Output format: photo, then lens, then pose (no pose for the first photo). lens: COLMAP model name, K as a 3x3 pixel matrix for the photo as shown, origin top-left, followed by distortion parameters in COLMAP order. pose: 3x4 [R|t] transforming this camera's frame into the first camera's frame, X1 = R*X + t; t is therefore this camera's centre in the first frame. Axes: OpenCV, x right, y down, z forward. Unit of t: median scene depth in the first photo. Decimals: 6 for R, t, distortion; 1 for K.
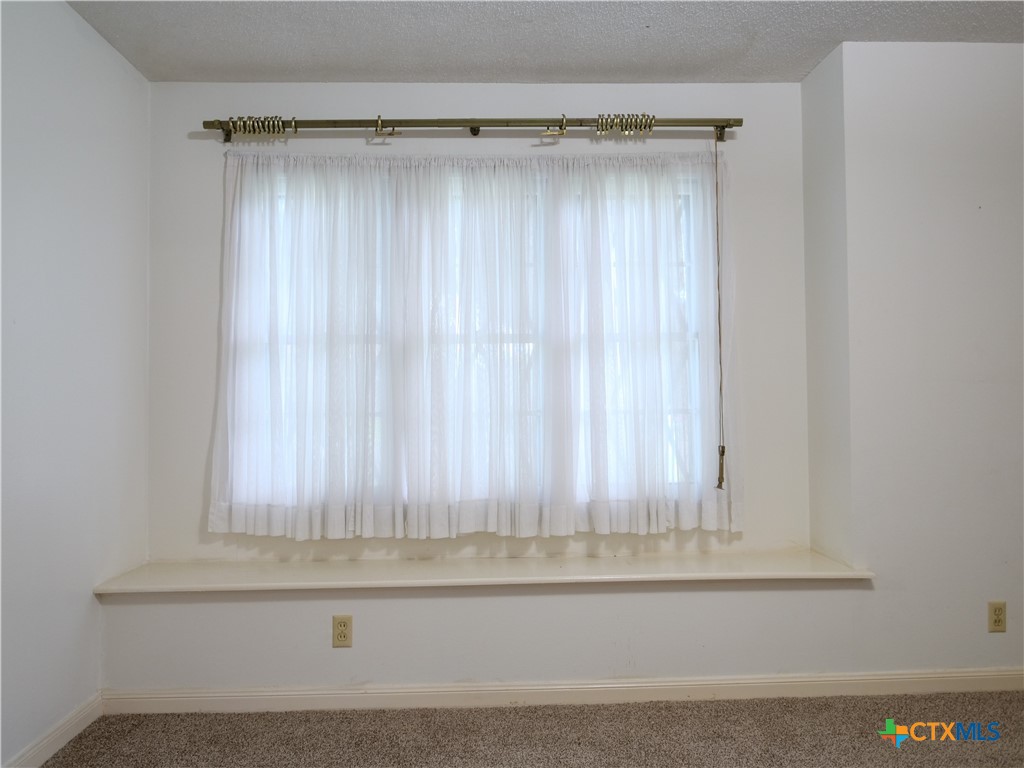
lens RADIAL K [[737.8, 0, 508.5], [0, 737.8, 381.4], [0, 0, 1]] dist [-0.018949, 0.001464]
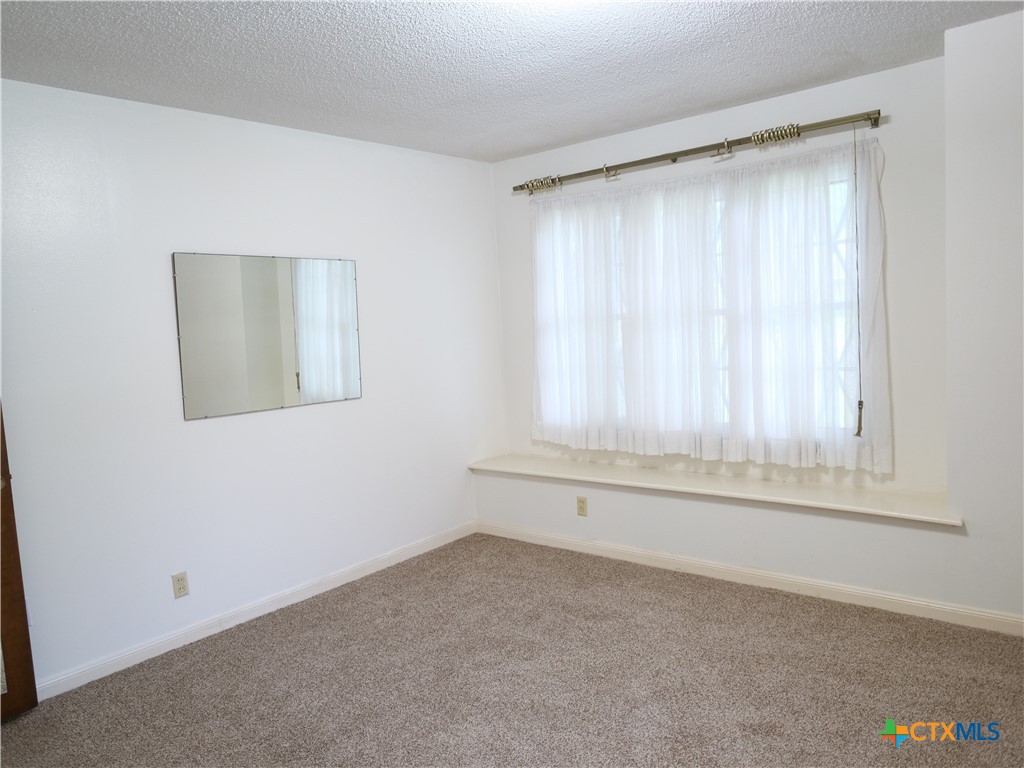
lens RADIAL K [[737.8, 0, 508.5], [0, 737.8, 381.4], [0, 0, 1]] dist [-0.018949, 0.001464]
pose [[0.741928, 0.025835, -0.669981, 0.660834], [0.069025, 0.991005, 0.114652, -0.118122], [0.666917, -0.131309, 0.733471, -0.240312]]
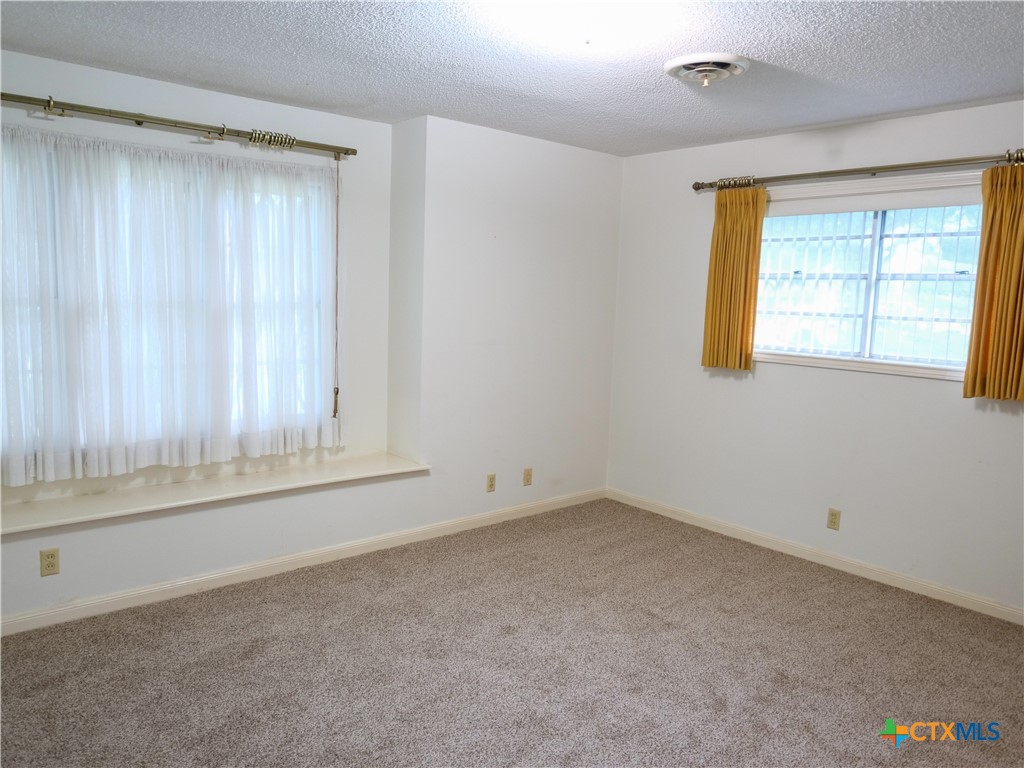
lens RADIAL K [[737.8, 0, 508.5], [0, 737.8, 381.4], [0, 0, 1]] dist [-0.018949, 0.001464]
pose [[0.779271, -0.038048, 0.625531, -0.336143], [-0.055975, 0.989940, 0.129945, -0.126213], [-0.624183, -0.136277, 0.769302, -0.289553]]
